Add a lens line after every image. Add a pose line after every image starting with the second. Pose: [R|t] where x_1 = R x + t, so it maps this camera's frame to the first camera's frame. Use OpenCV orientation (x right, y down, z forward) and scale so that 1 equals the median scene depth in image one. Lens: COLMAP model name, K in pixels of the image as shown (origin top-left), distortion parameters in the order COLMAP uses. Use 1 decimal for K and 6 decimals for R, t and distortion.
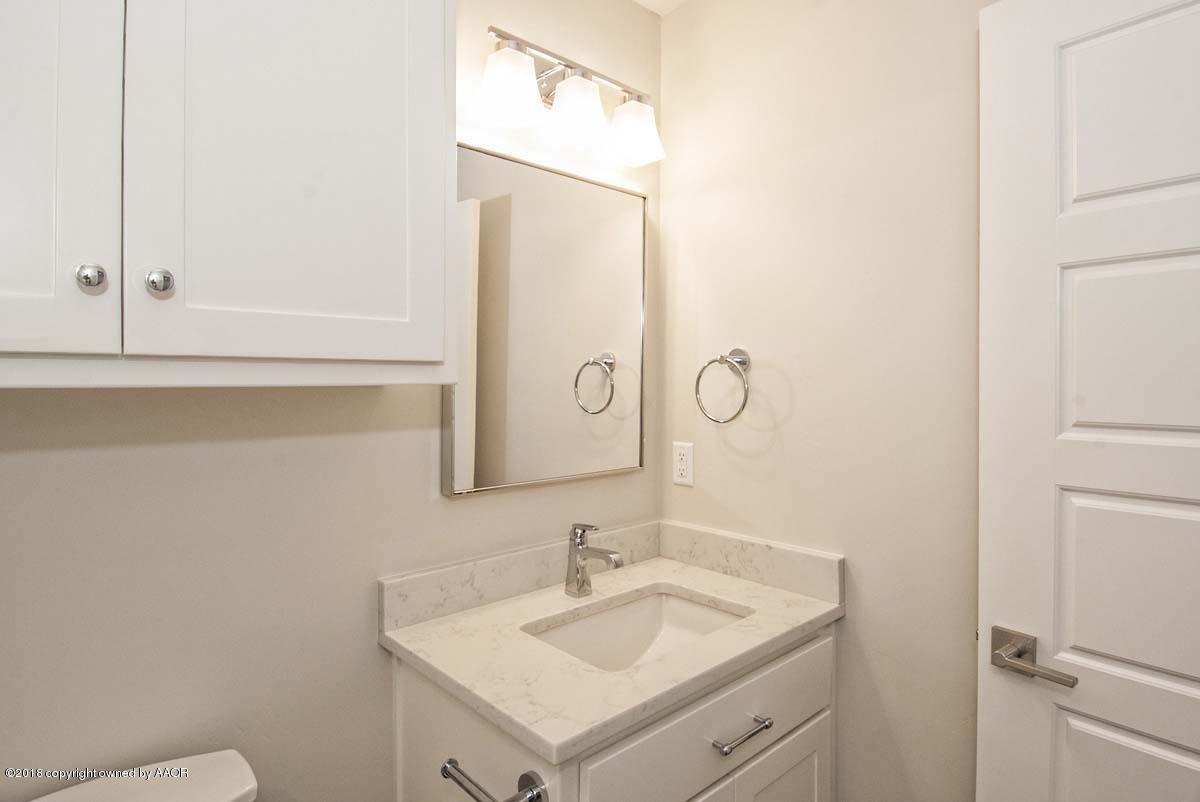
lens RADIAL K [[647.0, 0, 603.3], [0, 647.0, 394.1], [0, 0, 1]] dist [0.020947, -0.003266]
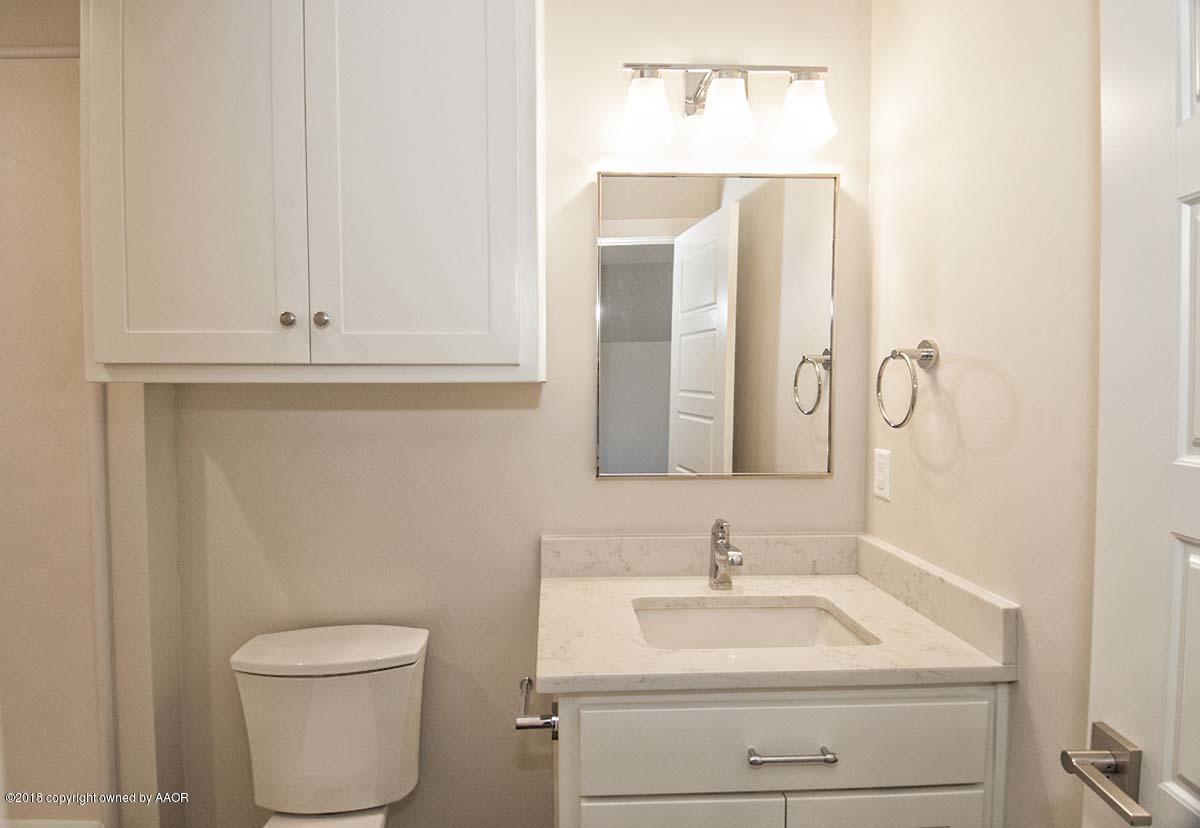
lens RADIAL K [[644.1, 0, 564.8], [0, 644.1, 410.7], [0, 0, 1]] dist [0.007686, -0.003867]
pose [[0.757343, 0.029514, -0.652350, 0.457583], [-0.013429, 0.999471, 0.029629, 0.002643], [0.652879, -0.013679, 0.757339, 0.074682]]
